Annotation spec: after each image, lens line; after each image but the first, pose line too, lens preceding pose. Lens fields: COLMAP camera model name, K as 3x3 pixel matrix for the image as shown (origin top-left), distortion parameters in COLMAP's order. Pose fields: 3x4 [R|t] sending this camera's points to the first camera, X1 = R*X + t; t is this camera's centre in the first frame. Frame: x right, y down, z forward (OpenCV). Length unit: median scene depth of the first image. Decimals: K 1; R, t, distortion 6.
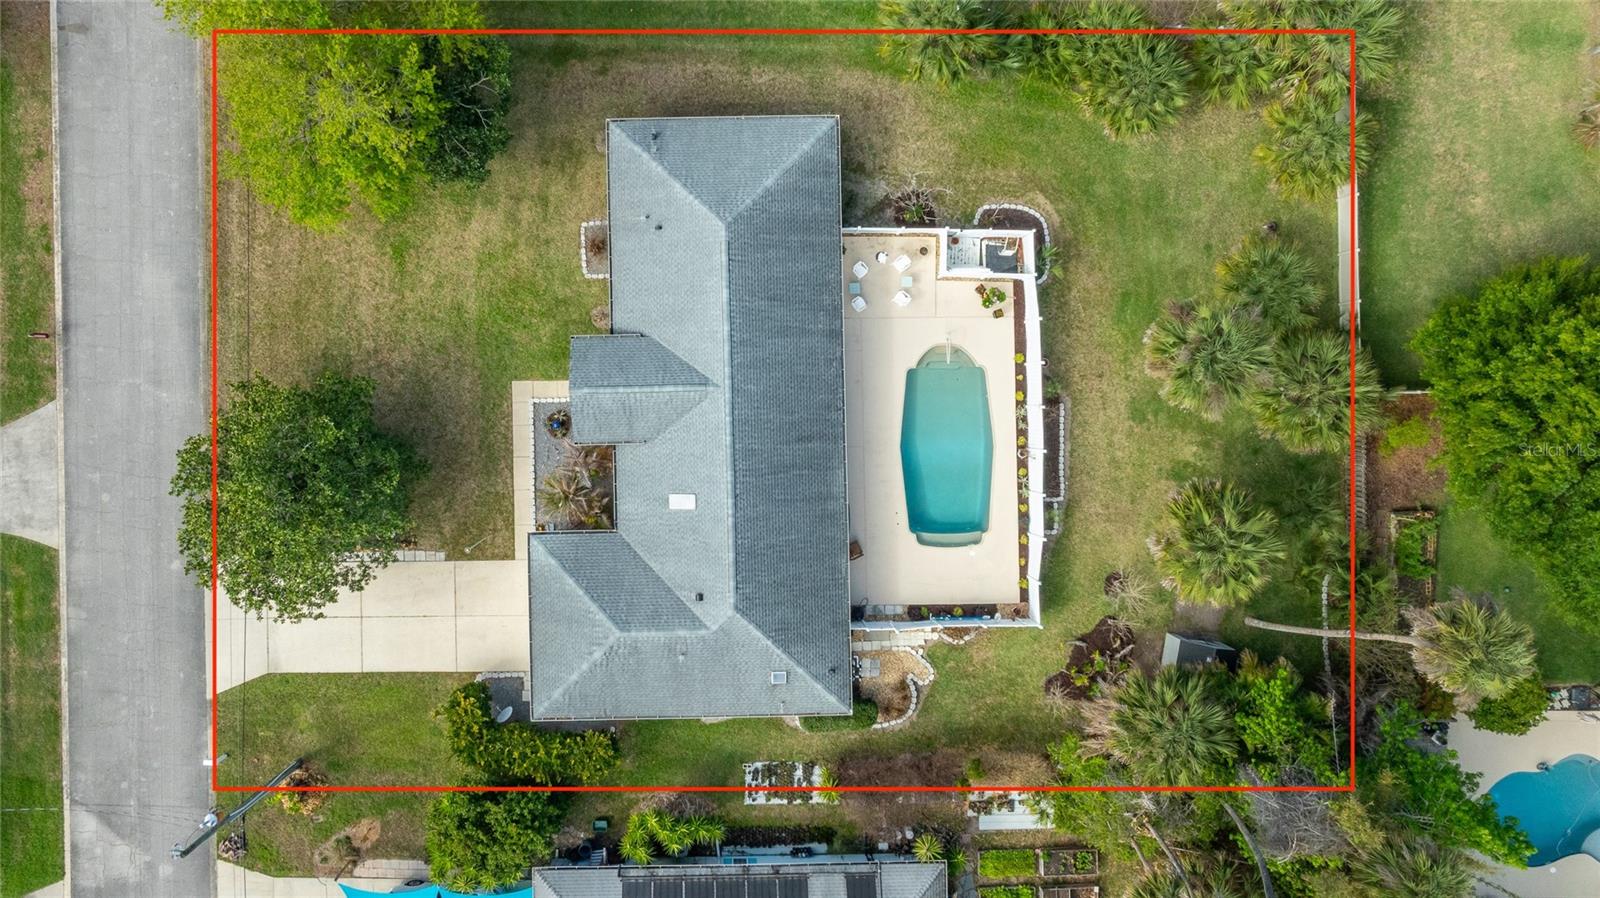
lens RADIAL K [[1225.6, 0, 713.6], [0, 1225.6, 393.7], [0, 0, 1]] dist [-0.011681, -0.010237]
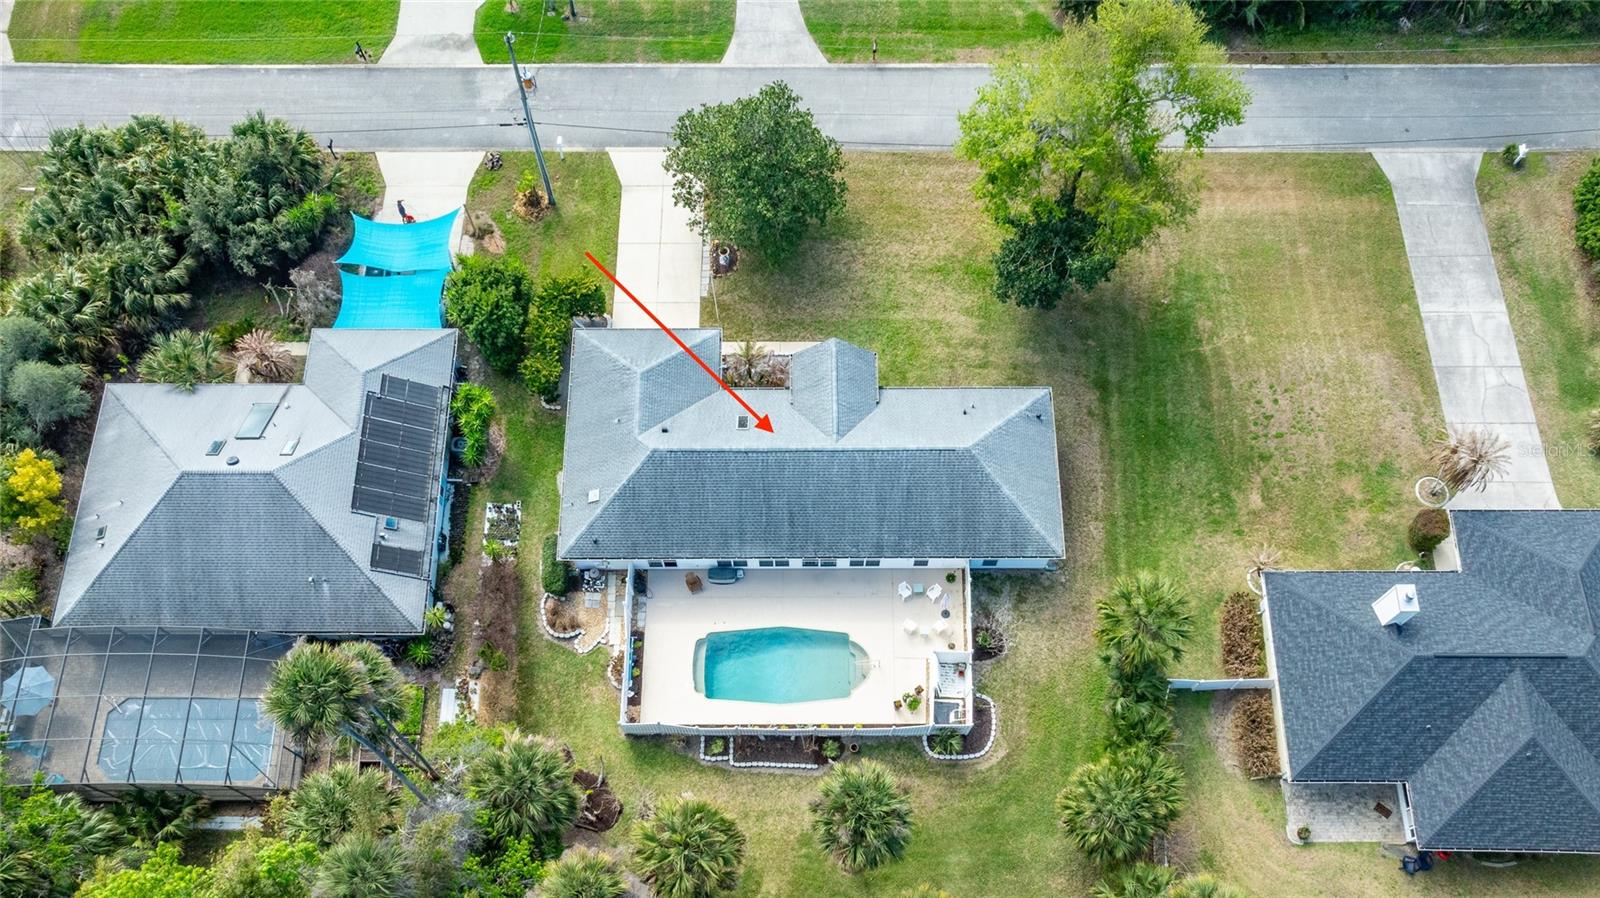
lens RADIAL K [[1061.9, 0, 810.4], [0, 1061.9, 457.4], [0, 0, 1]] dist [-0.005841, -0.000453]
pose [[-0.016730, 0.947721, -0.318662, 0.321264], [-0.999846, -0.014151, 0.010409, 0.008000], [0.005355, 0.318787, 0.947811, -0.000323]]
